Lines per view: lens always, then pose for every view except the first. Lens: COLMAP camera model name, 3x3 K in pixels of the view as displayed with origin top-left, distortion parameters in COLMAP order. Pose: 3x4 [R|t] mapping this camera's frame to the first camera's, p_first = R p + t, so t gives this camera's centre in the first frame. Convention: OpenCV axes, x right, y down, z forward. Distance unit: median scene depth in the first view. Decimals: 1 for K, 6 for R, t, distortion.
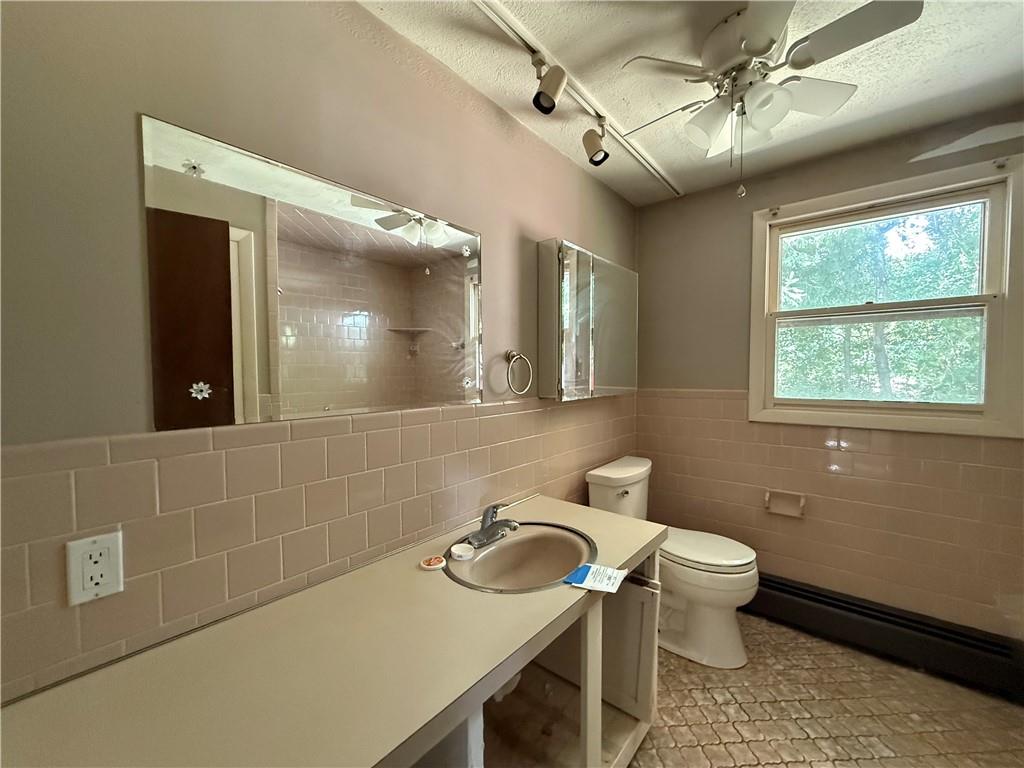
lens RADIAL K [[408.2, 0, 508.4], [0, 408.2, 385.9], [0, 0, 1]] dist [-0.000215, 0.000072]
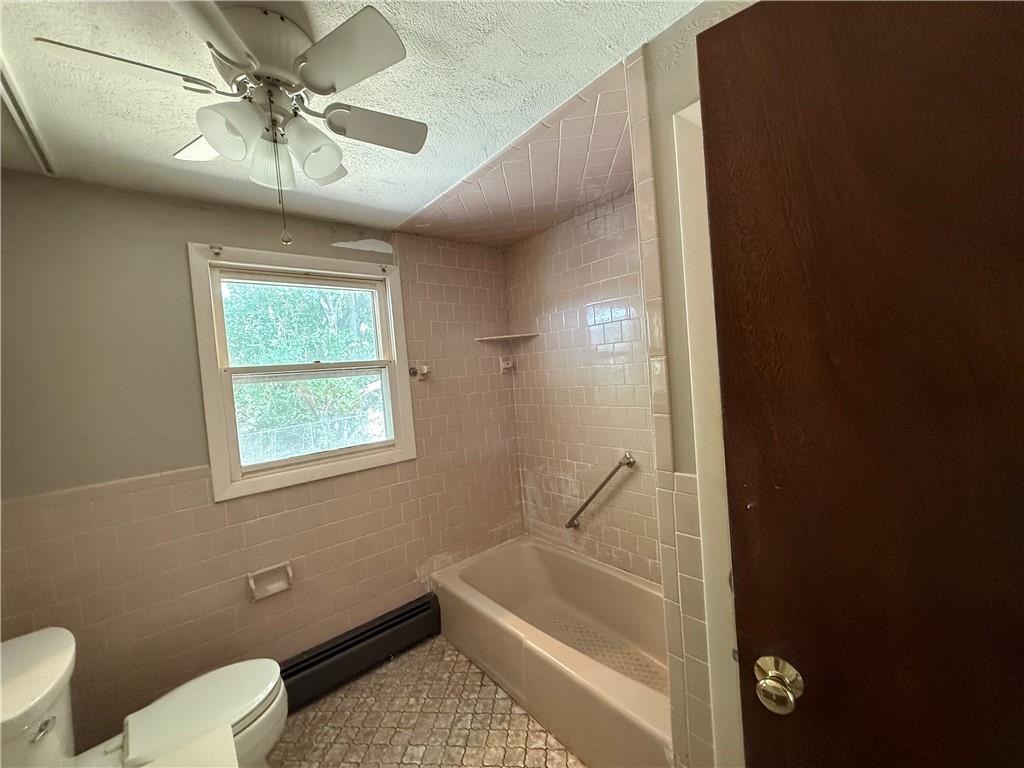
lens RADIAL K [[408.2, 0, 510.2], [0, 408.2, 384.5], [0, 0, 1]] dist [-0.000215, 0.000072]
pose [[0.163495, -0.043832, 0.985570, -0.109085], [0.117698, 0.992744, 0.024626, -0.112230], [-0.979498, 0.111973, 0.167467, 0.328156]]
